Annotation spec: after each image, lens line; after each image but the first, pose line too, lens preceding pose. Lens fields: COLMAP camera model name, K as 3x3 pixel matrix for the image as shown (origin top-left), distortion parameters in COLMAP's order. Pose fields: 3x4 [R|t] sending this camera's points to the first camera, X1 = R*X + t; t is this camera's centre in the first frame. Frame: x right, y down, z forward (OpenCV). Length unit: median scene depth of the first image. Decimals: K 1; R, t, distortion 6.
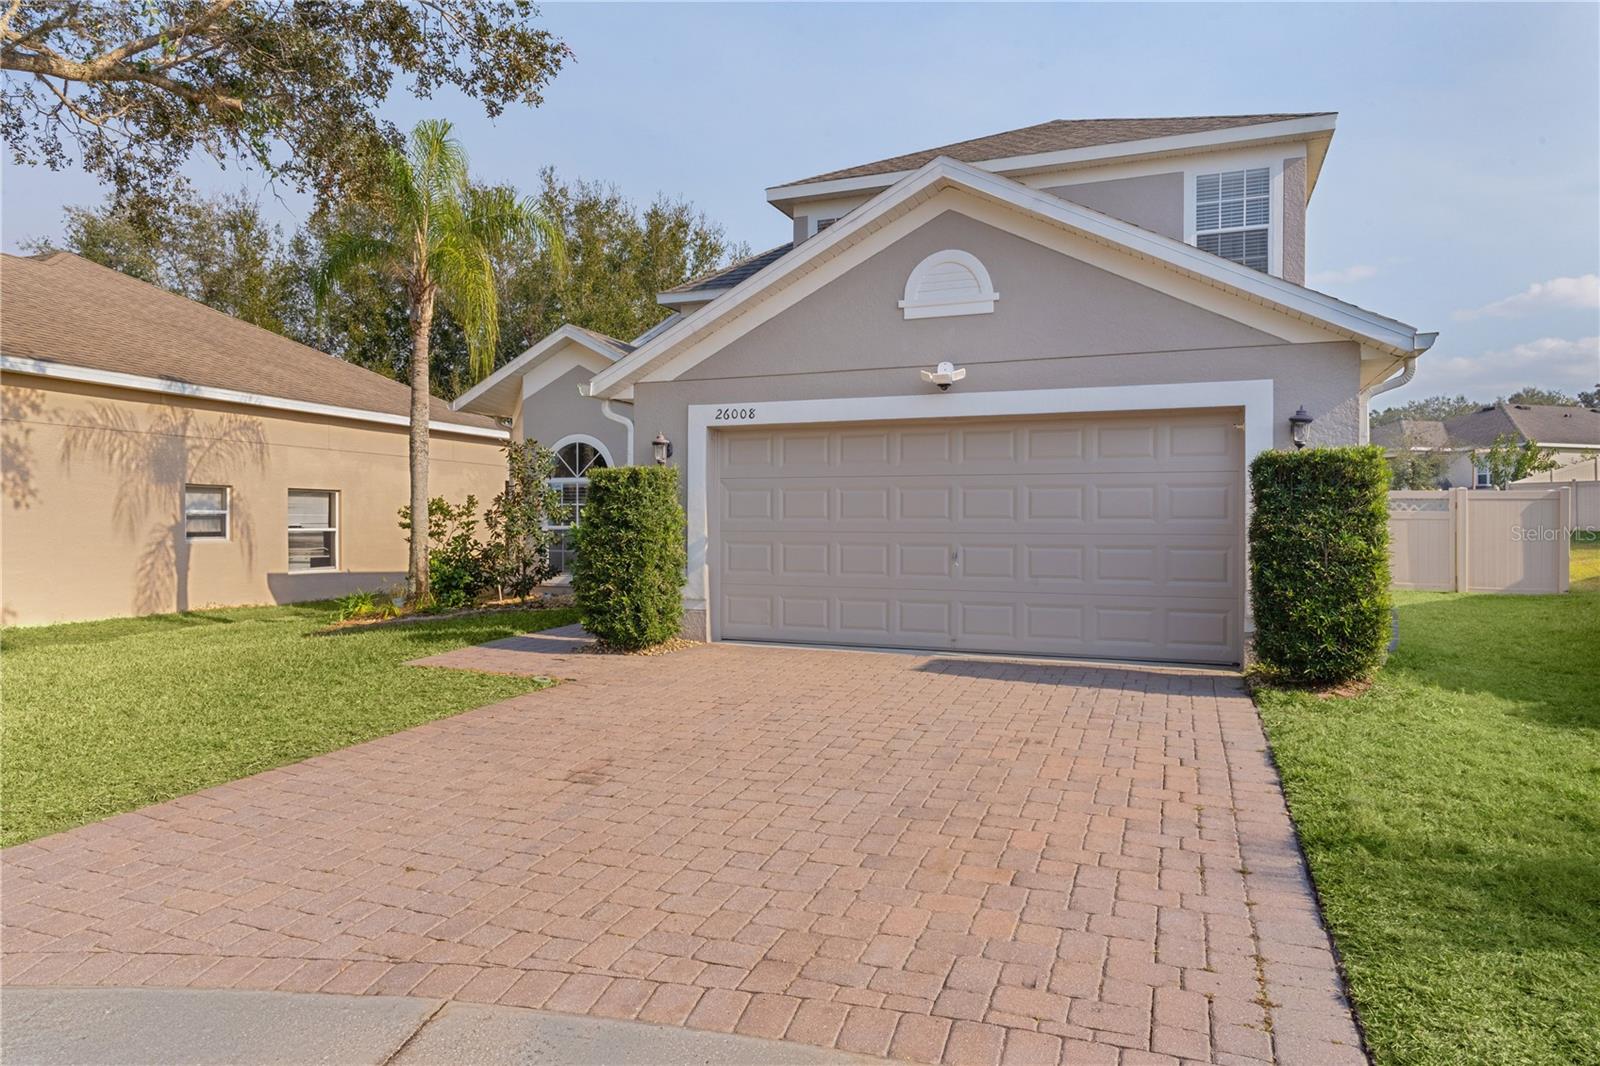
lens RADIAL K [[1016.8, 0, 790.2], [0, 1016.8, 534.1], [0, 0, 1]] dist [-0.008086, -0.001645]
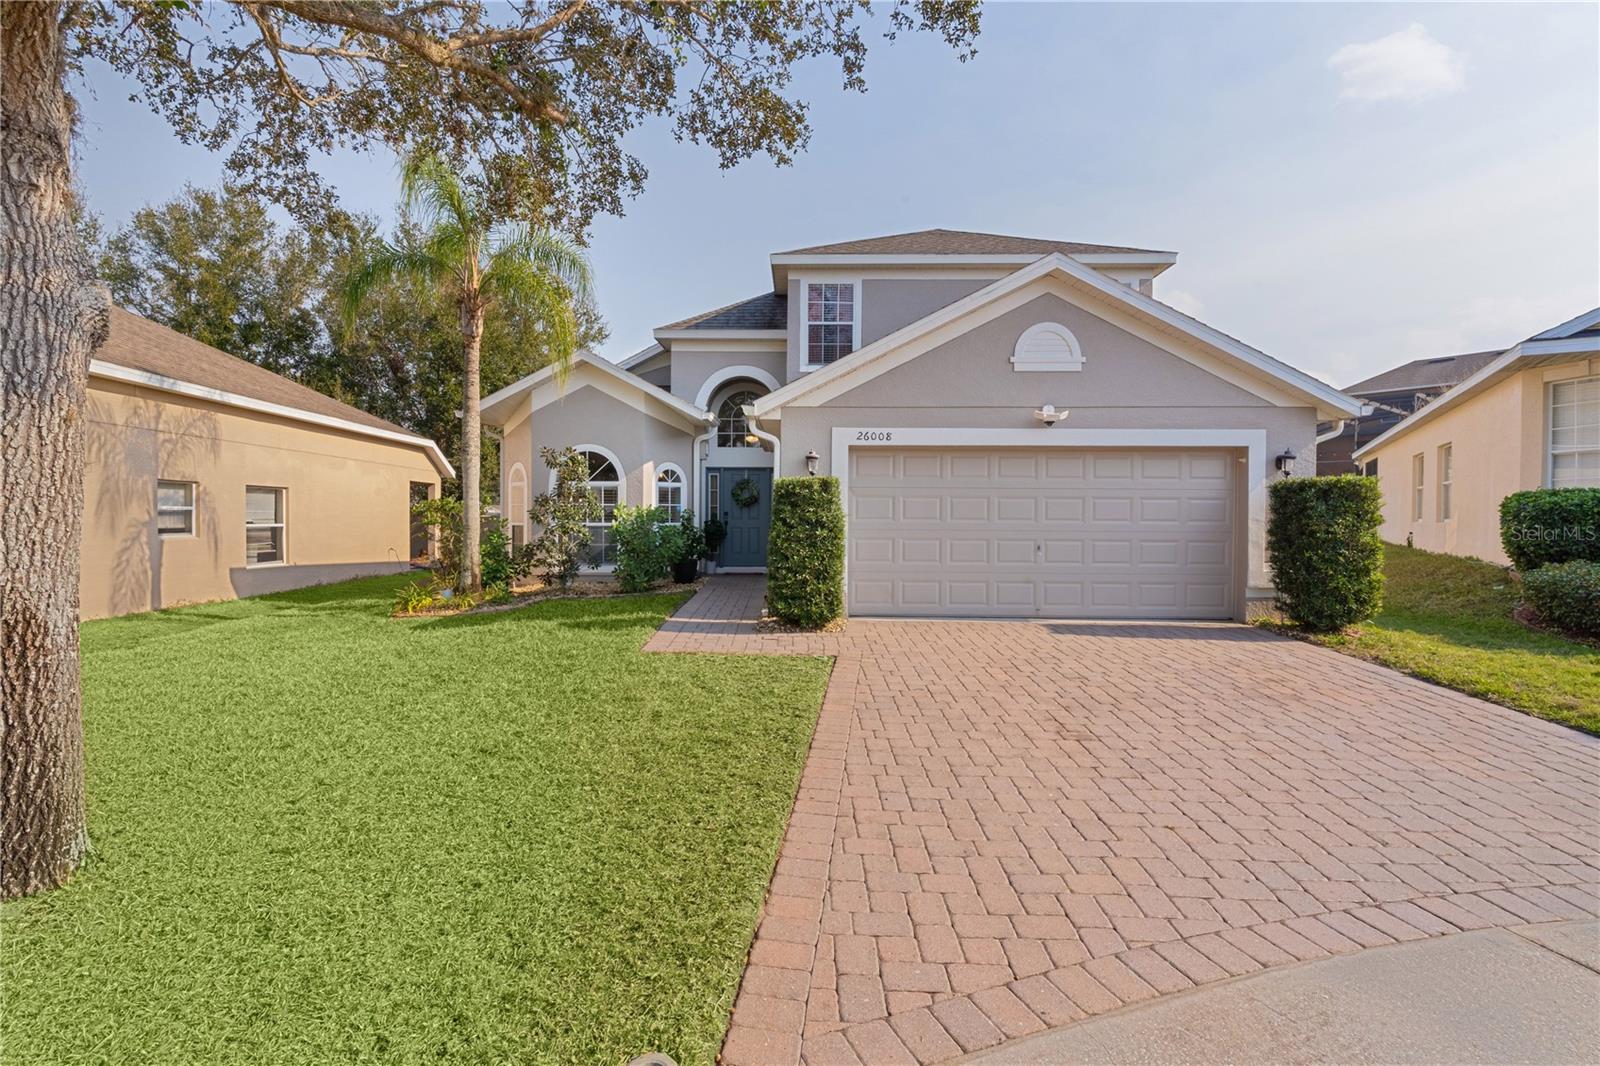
lens RADIAL K [[777.6, 0, 789.1], [0, 777.6, 535.4], [0, 0, 1]] dist [-0.000708, -0.000090]
pose [[0.936376, -0.002543, 0.350989, -0.312647], [-0.001052, 0.999949, 0.010053, -0.003283], [-0.350997, -0.009782, 0.936325, 0.086609]]
